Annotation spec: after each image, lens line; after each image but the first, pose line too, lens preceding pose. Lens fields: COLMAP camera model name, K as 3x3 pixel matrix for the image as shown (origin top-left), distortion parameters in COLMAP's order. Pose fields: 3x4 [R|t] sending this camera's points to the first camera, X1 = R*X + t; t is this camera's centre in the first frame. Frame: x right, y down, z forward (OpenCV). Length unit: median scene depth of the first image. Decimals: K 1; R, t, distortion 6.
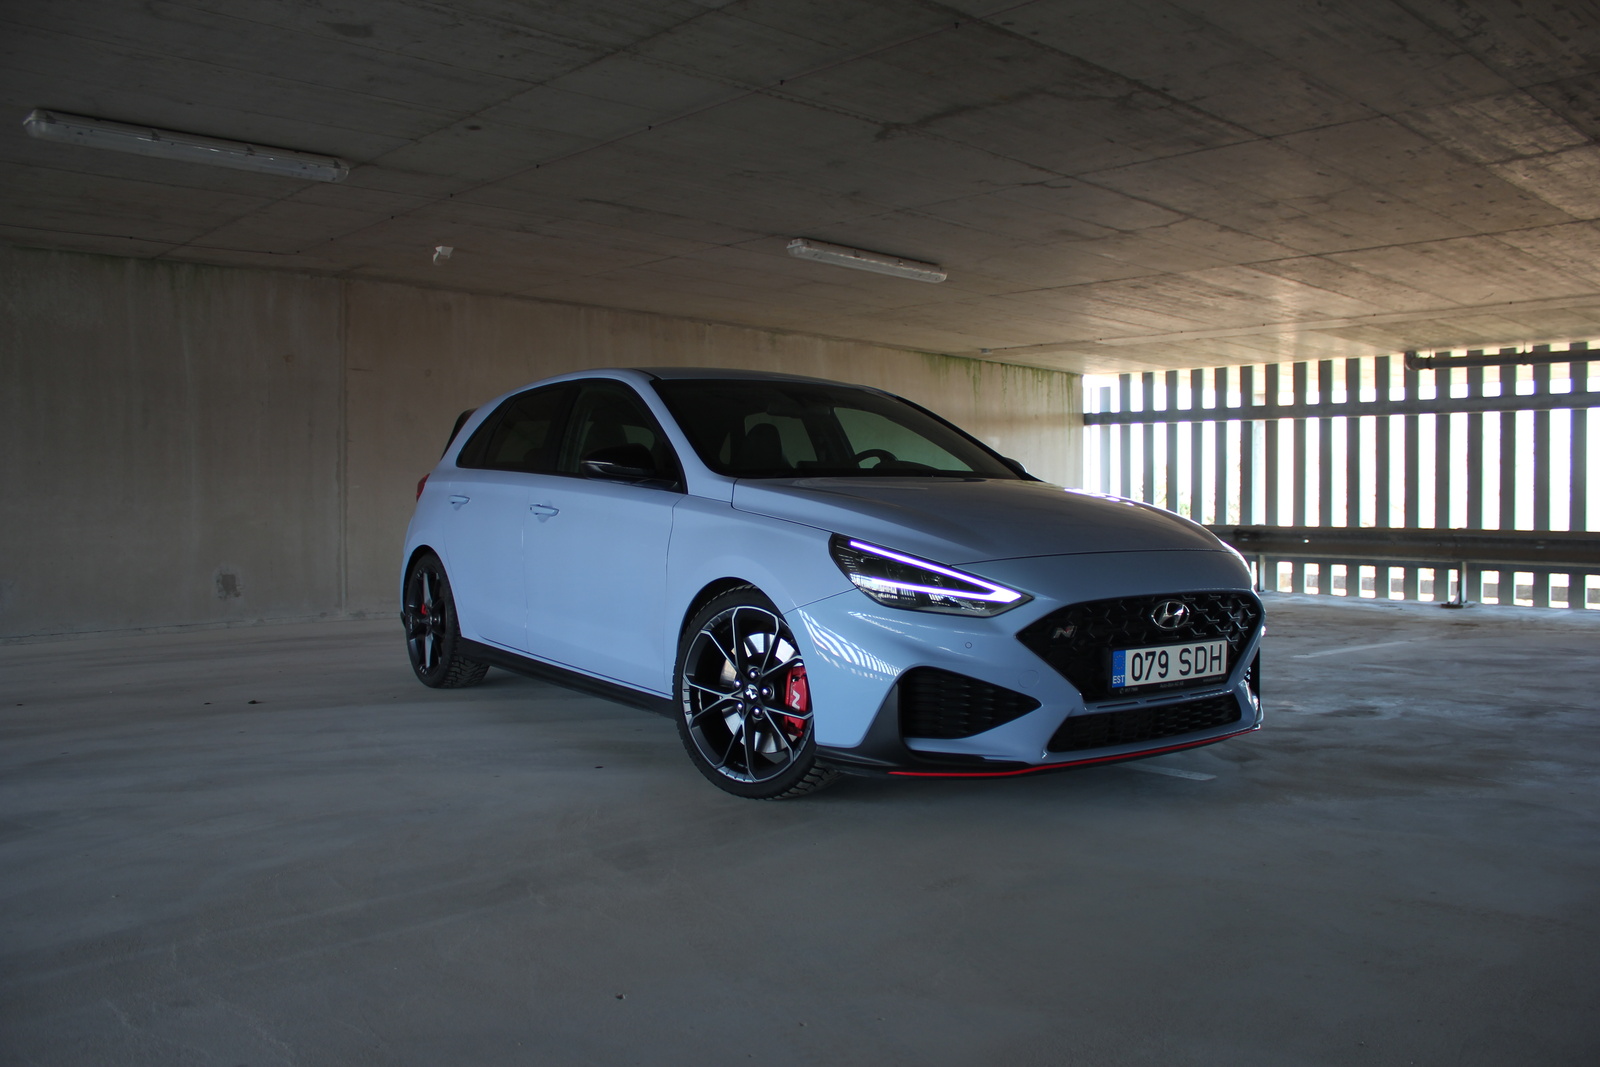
lens RADIAL K [[1330.4, 0, 817.9], [0, 1330.4, 533.8], [0, 0, 1]] dist [-0.176164, 0.155894]
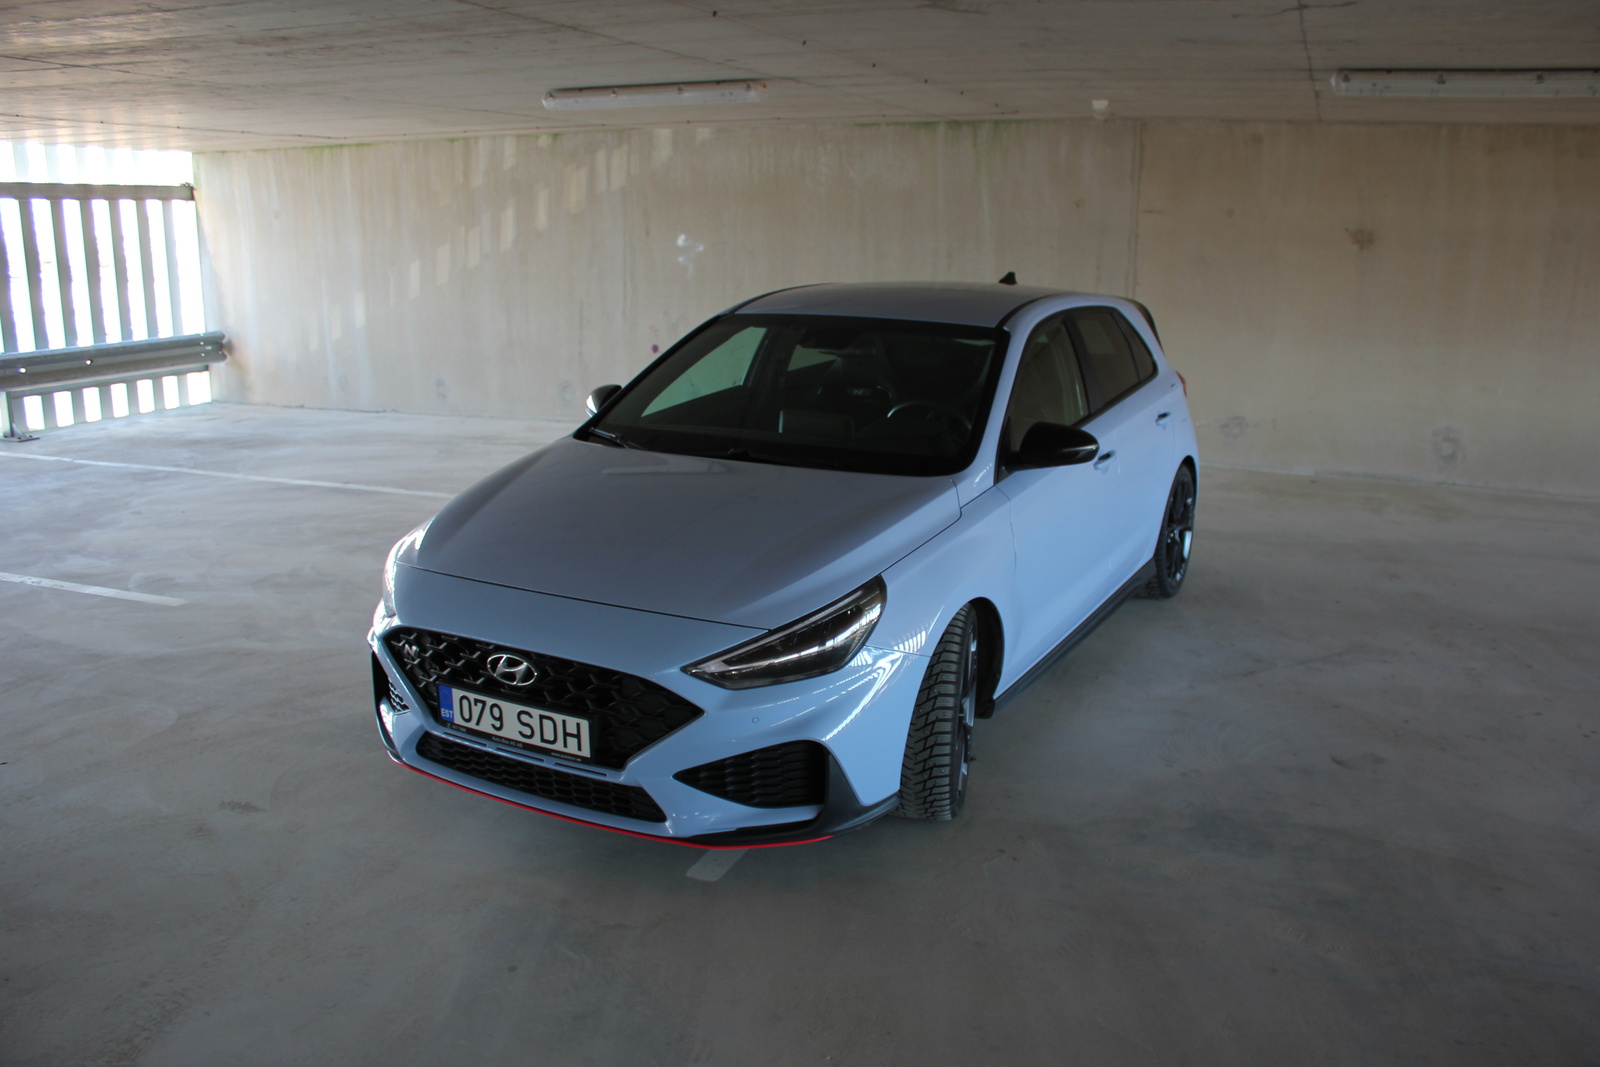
lens RADIAL K [[1330.4, 0, 817.9], [0, 1330.4, 533.8], [0, 0, 1]] dist [-0.176164, 0.155894]
pose [[0.436412, 0.208086, -0.875354, 1.120764], [-0.031187, 0.975803, 0.216416, -0.229389], [0.899206, -0.067147, 0.432341, 0.793776]]
